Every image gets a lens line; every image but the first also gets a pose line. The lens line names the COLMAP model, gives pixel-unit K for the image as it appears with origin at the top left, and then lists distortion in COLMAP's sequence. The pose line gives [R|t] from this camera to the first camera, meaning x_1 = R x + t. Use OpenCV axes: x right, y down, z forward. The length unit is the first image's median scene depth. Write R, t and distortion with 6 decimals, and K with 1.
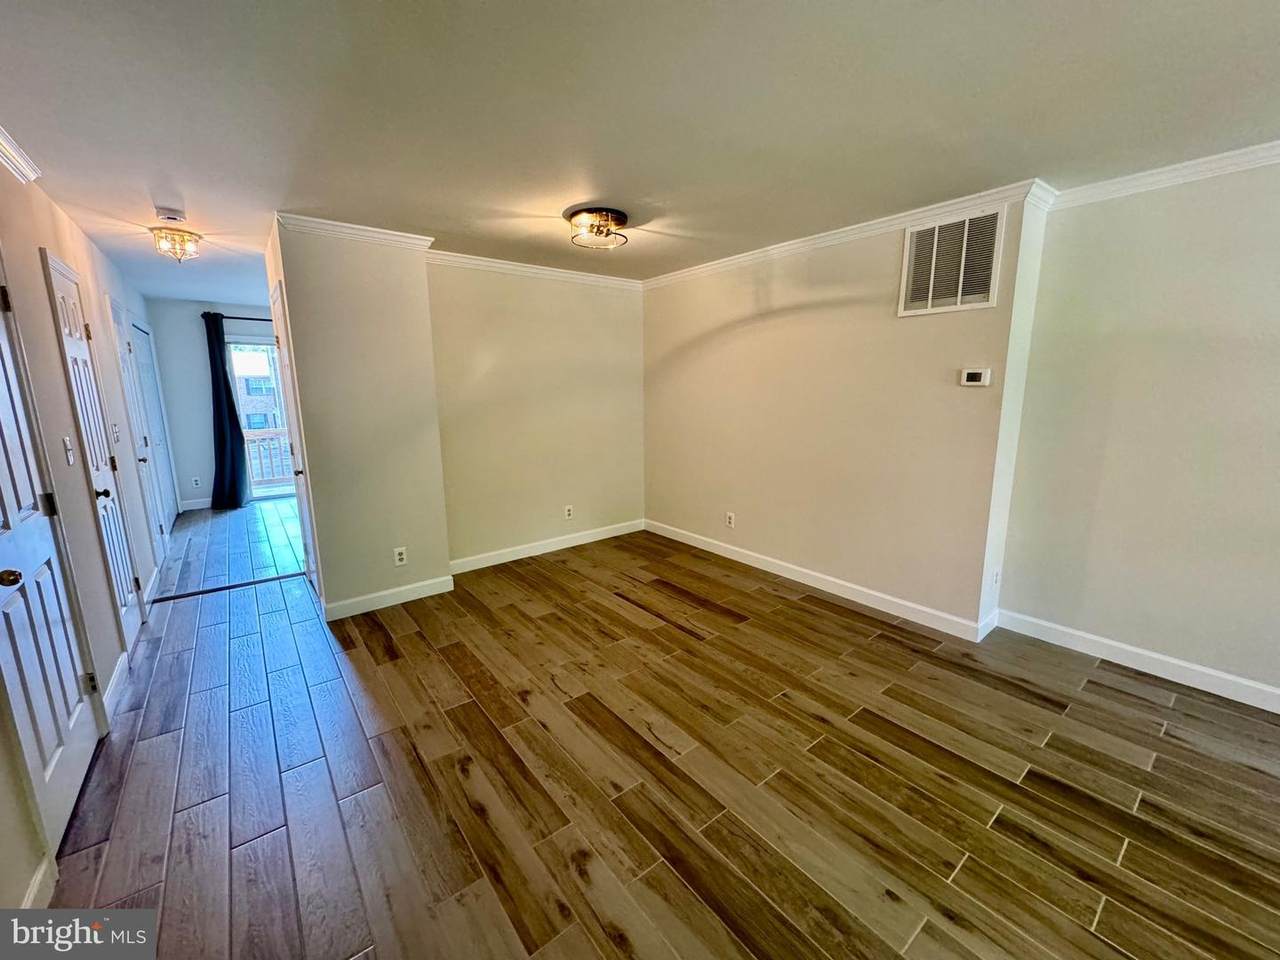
lens RADIAL K [[511.4, 0, 639.4], [0, 511.4, 480.0], [0, 0, 1]] dist [-0.005905, 0.000907]
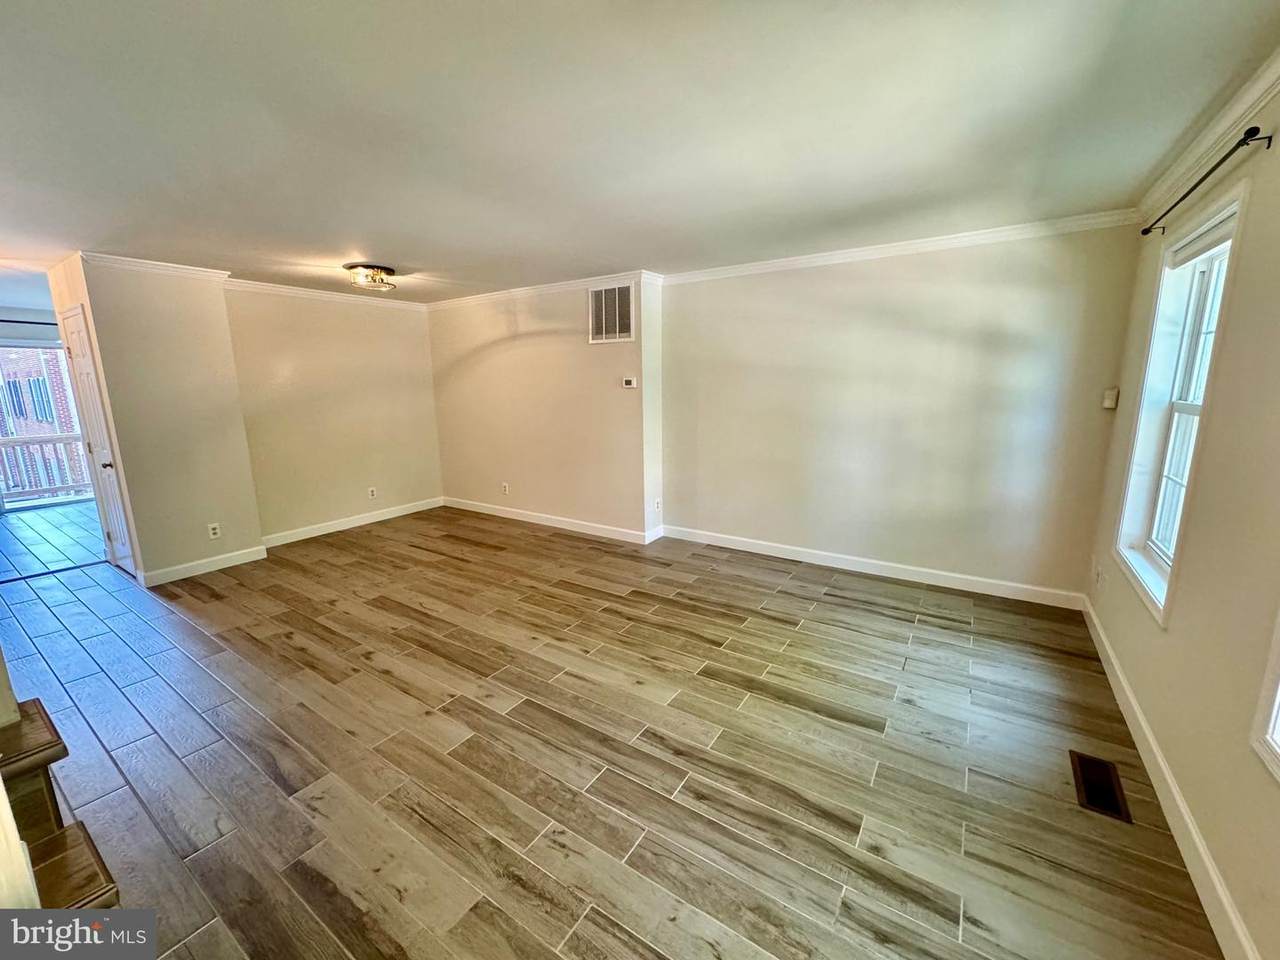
lens RADIAL K [[511.4, 0, 640.6], [0, 511.4, 477.7], [0, 0, 1]] dist [-0.005905, 0.000907]
pose [[0.950176, -0.060338, 0.305818, 0.180159], [0.061197, 0.998103, 0.006787, 0.105699], [-0.305647, 0.012267, 0.952066, -0.634662]]
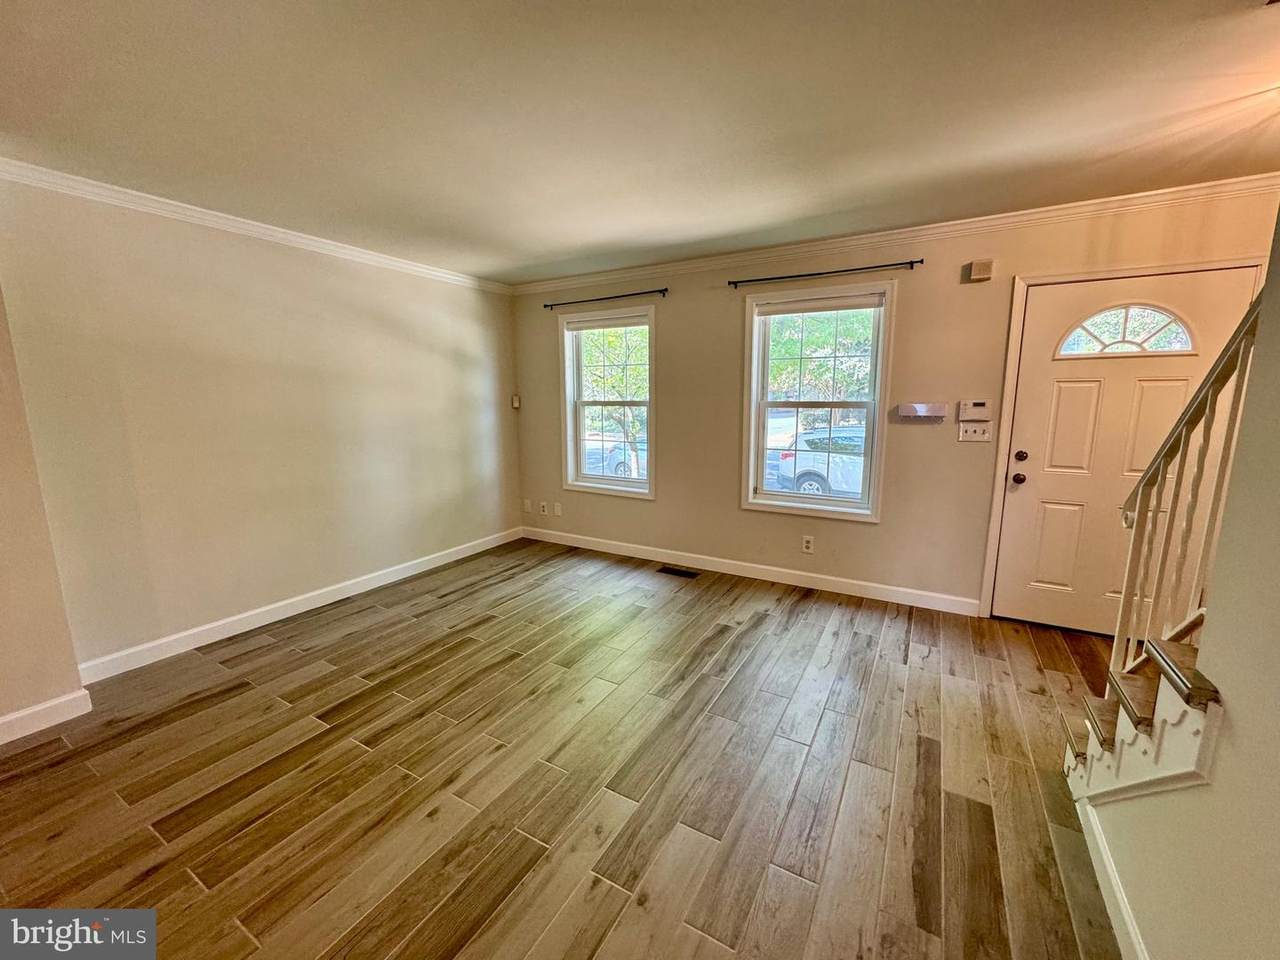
lens RADIAL K [[511.4, 0, 635.9], [0, 511.4, 482.5], [0, 0, 1]] dist [-0.005905, 0.000907]
pose [[-0.363796, -0.146127, 0.919945, -0.377833], [0.177639, 0.958609, 0.222517, -0.058079], [-0.914383, 0.244368, -0.322781, 0.440436]]
